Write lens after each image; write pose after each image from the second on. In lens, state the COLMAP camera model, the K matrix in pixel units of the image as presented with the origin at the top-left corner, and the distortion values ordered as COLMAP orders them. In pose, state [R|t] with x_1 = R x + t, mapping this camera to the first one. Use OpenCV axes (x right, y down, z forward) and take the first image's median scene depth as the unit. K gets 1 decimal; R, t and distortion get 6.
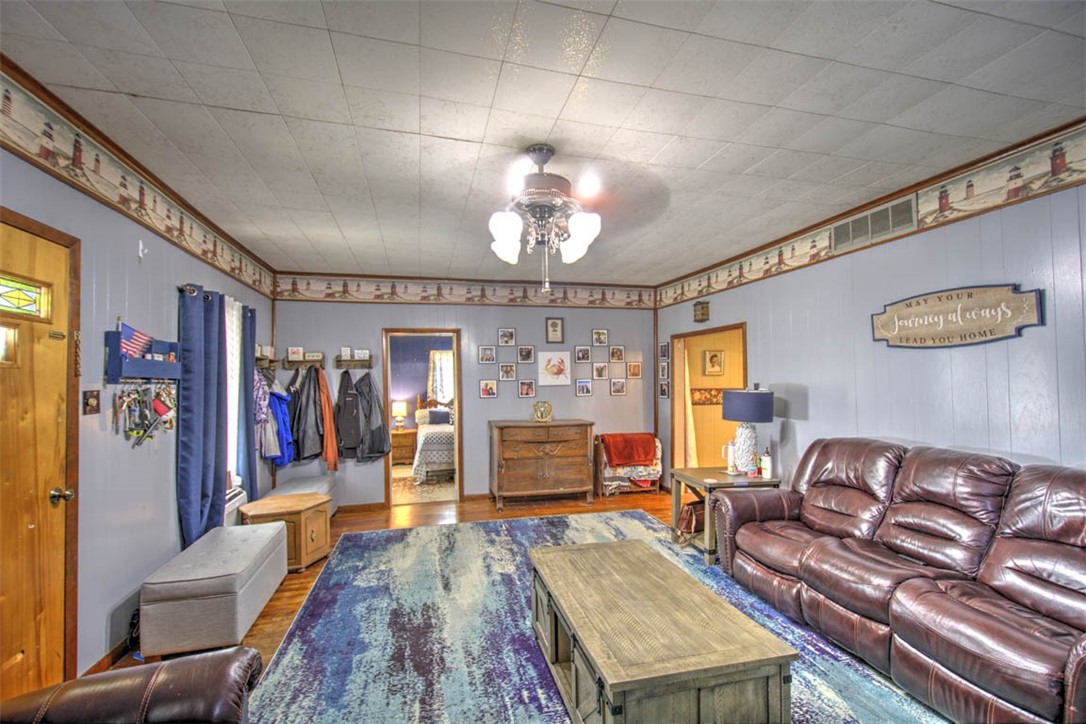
lens RADIAL K [[463.8, 0, 541.4], [0, 463.8, 378.4], [0, 0, 1]] dist [-0.006786, 0.000810]
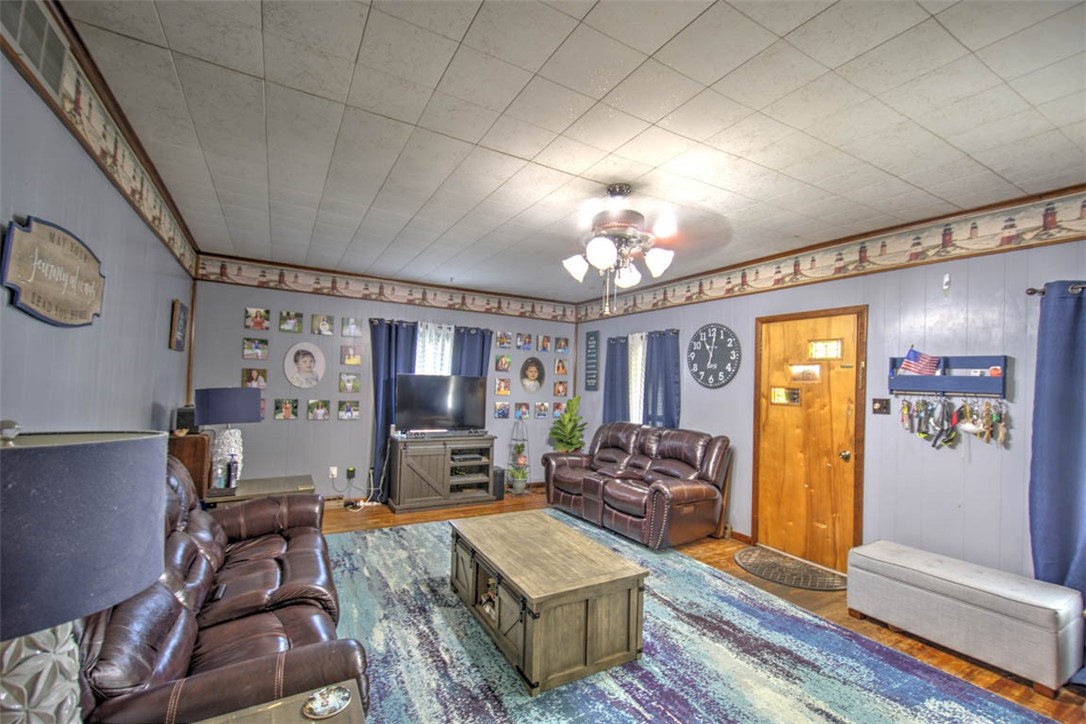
lens RADIAL K [[463.8, 0, 542.1], [0, 463.8, 377.9], [0, 0, 1]] dist [-0.006786, 0.000810]
pose [[-0.964453, -0.021956, -0.263341, 0.464764], [-0.018929, 0.999722, -0.014027, 0.000788], [0.263576, -0.008544, -0.964601, 1.994559]]
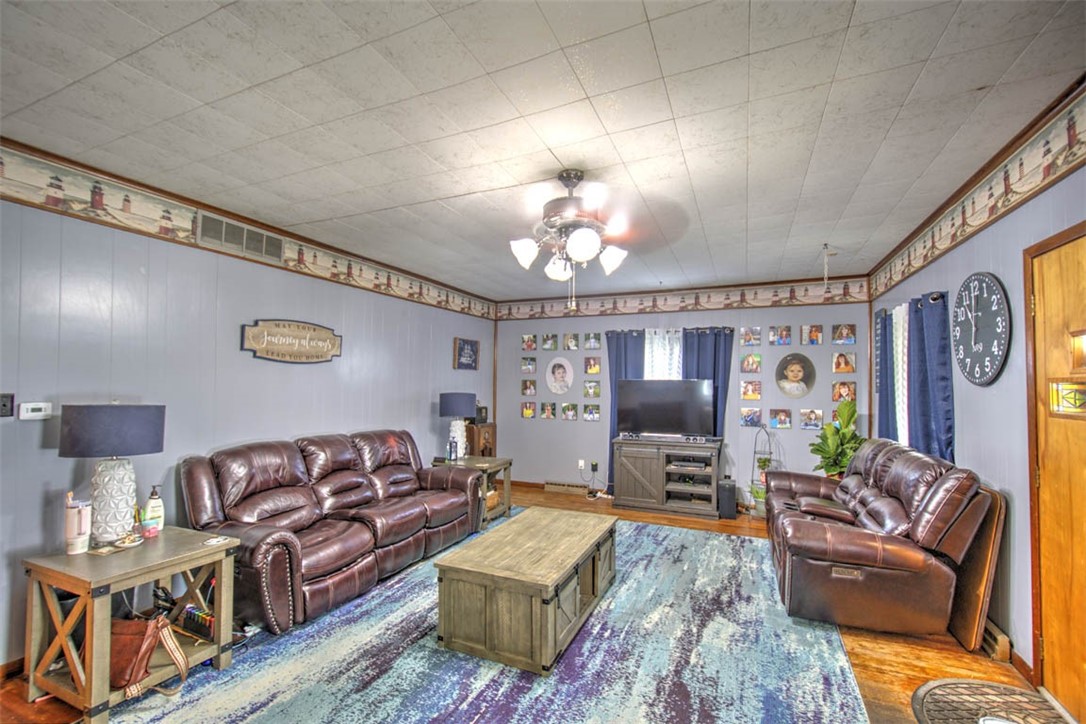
lens RADIAL K [[463.8, 0, 537.1], [0, 463.8, 379.2], [0, 0, 1]] dist [-0.006786, 0.000810]
pose [[-0.781264, 0.012668, 0.624072, -0.591741], [-0.000098, 0.999792, -0.020417, 0.008591], [-0.624201, -0.016012, -0.781100, 1.828716]]
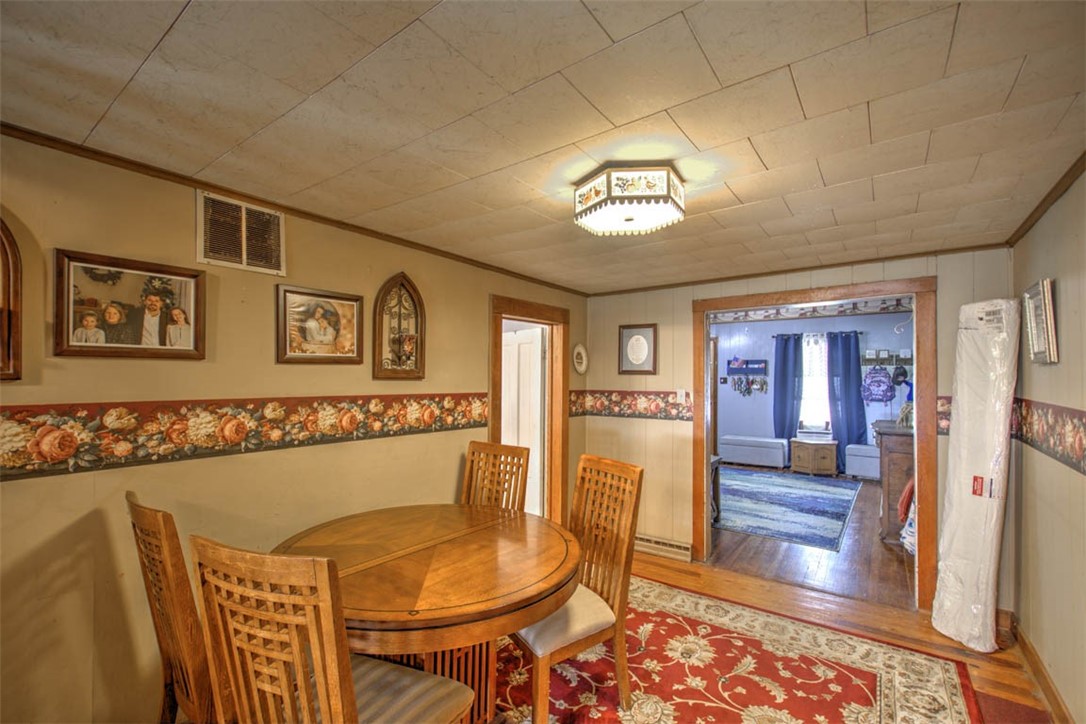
lens RADIAL K [[463.8, 0, 542.4], [0, 463.8, 378.1], [0, 0, 1]] dist [-0.006786, 0.000810]
pose [[-0.780499, 0.015021, -0.624976, 2.186858], [0.014228, 0.999879, 0.006262, -0.009527], [0.624995, -0.004005, -0.780619, 2.690330]]
